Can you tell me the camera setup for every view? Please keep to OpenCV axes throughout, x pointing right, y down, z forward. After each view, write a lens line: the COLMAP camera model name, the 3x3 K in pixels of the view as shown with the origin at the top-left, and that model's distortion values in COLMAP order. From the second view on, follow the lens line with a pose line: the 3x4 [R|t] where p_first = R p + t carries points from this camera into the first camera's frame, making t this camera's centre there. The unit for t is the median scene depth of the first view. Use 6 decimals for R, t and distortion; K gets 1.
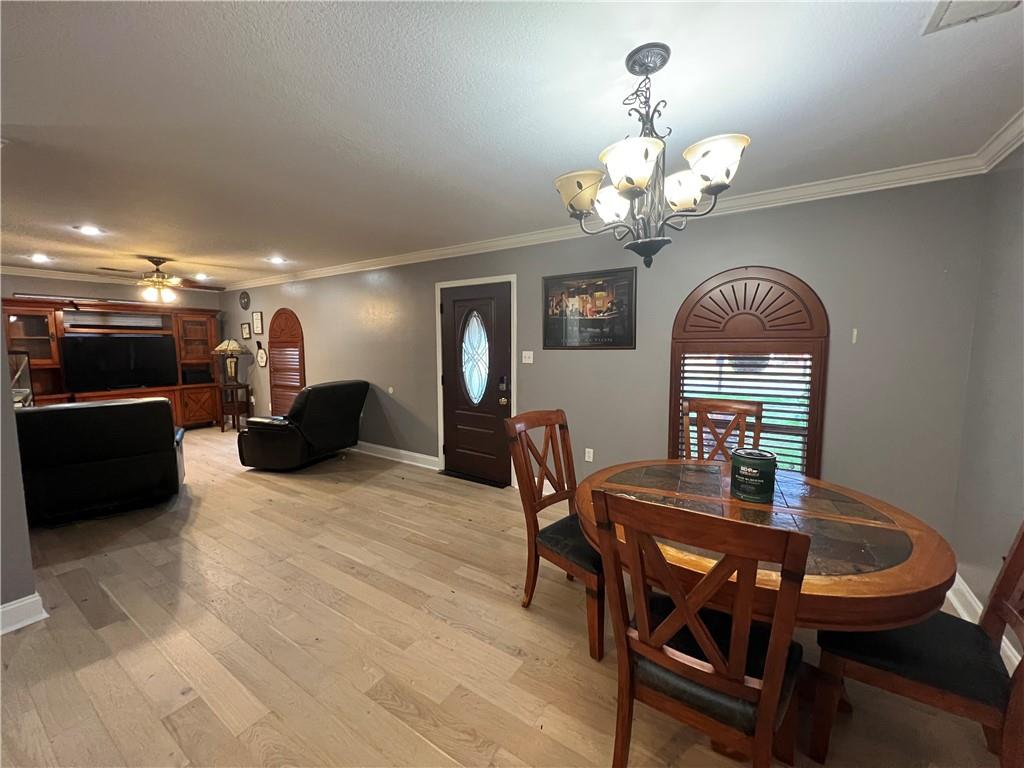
lens RADIAL K [[407.5, 0, 512.5], [0, 407.5, 383.4], [0, 0, 1]] dist [-0.002017, 0.000084]
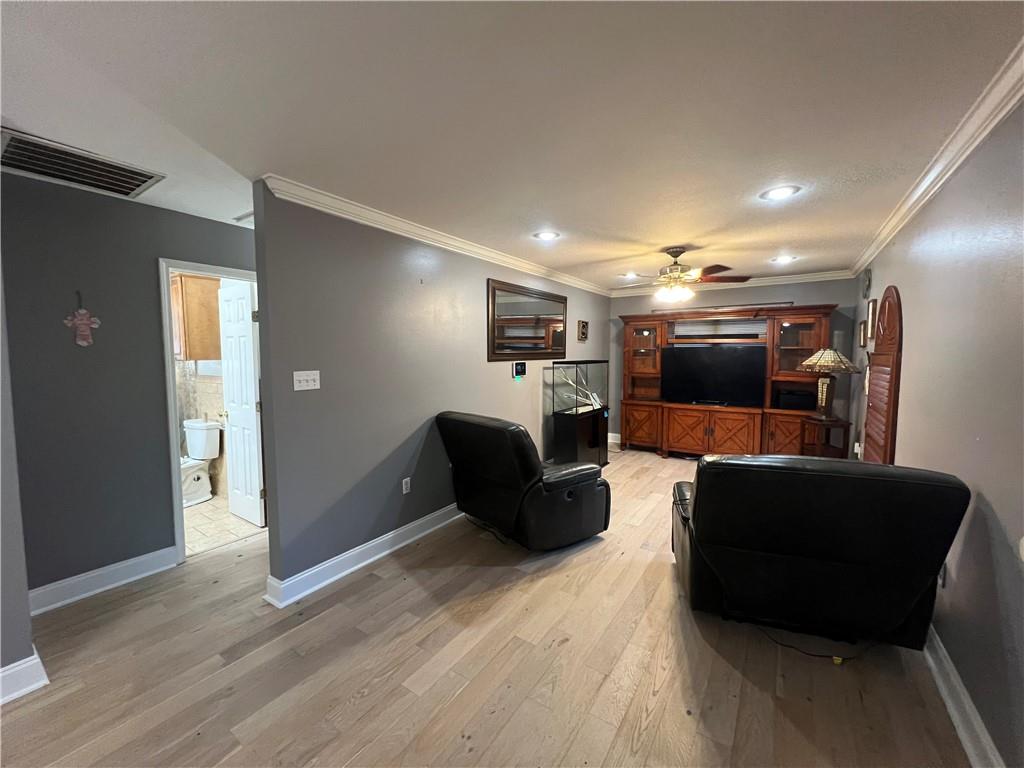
lens RADIAL K [[407.5, 0, 511.4], [0, 407.5, 386.3], [0, 0, 1]] dist [-0.002017, 0.000084]
pose [[-0.017169, 0.089717, -0.995819, -0.054439], [-0.099252, 0.990894, 0.090984, -0.079585], [0.994914, 0.100399, -0.008108, 0.701128]]
